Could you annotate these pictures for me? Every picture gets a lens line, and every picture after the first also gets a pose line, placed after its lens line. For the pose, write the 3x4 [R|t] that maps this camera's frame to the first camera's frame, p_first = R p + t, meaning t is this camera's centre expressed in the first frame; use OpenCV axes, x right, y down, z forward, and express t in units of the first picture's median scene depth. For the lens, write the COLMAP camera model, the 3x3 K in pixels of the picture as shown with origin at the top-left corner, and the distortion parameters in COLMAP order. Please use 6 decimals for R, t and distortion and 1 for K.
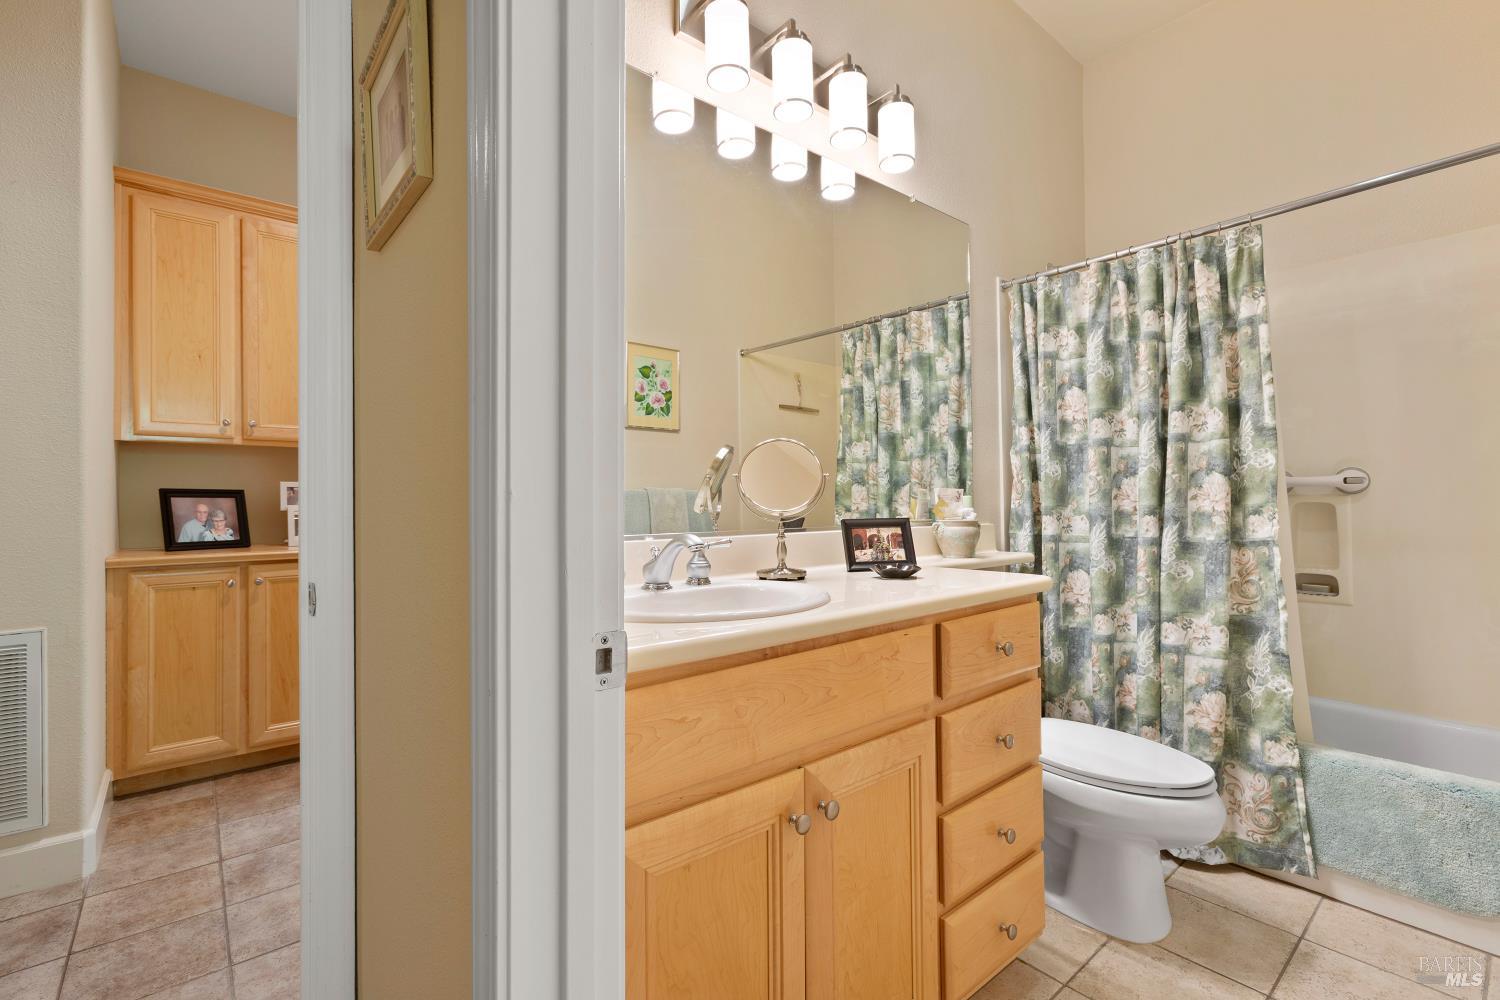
lens RADIAL K [[671.4, 0, 746.7], [0, 671.4, 492.3], [0, 0, 1]] dist [-0.003857, 0.005383]
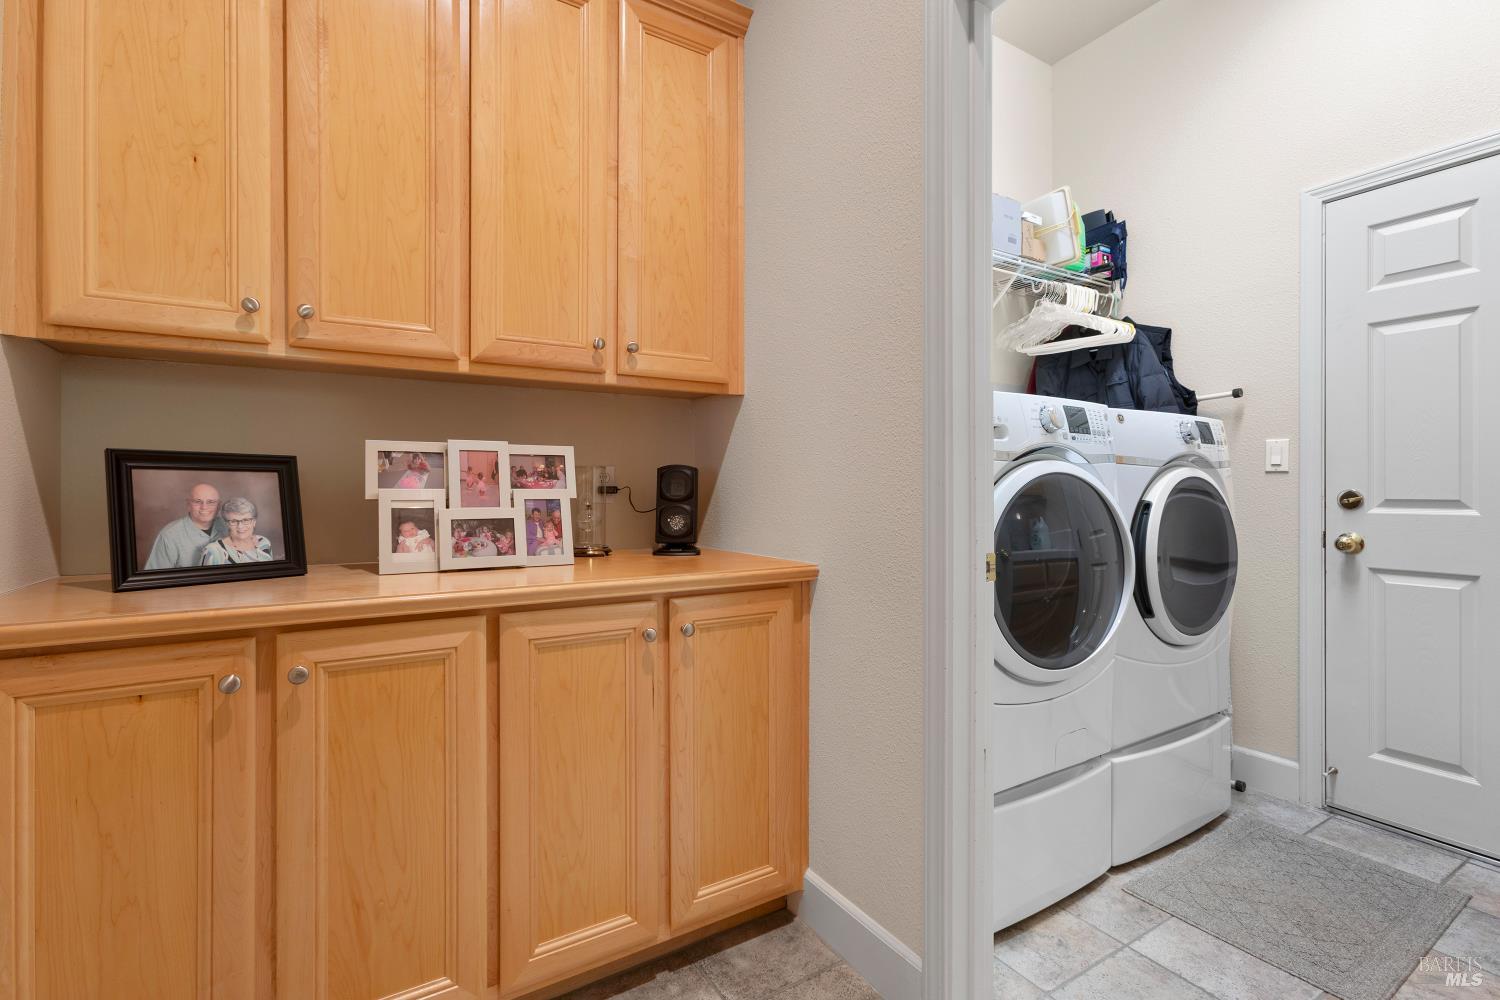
lens RADIAL K [[665.7, 0, 739.4], [0, 665.7, 478.4], [0, 0, 1]] dist [-0.005478, 0.006046]
pose [[0.989200, 0.002533, -0.146549, -0.382734], [-0.002978, 0.999992, -0.002816, 0.013683], [0.146541, 0.003222, 0.989199, 0.605778]]
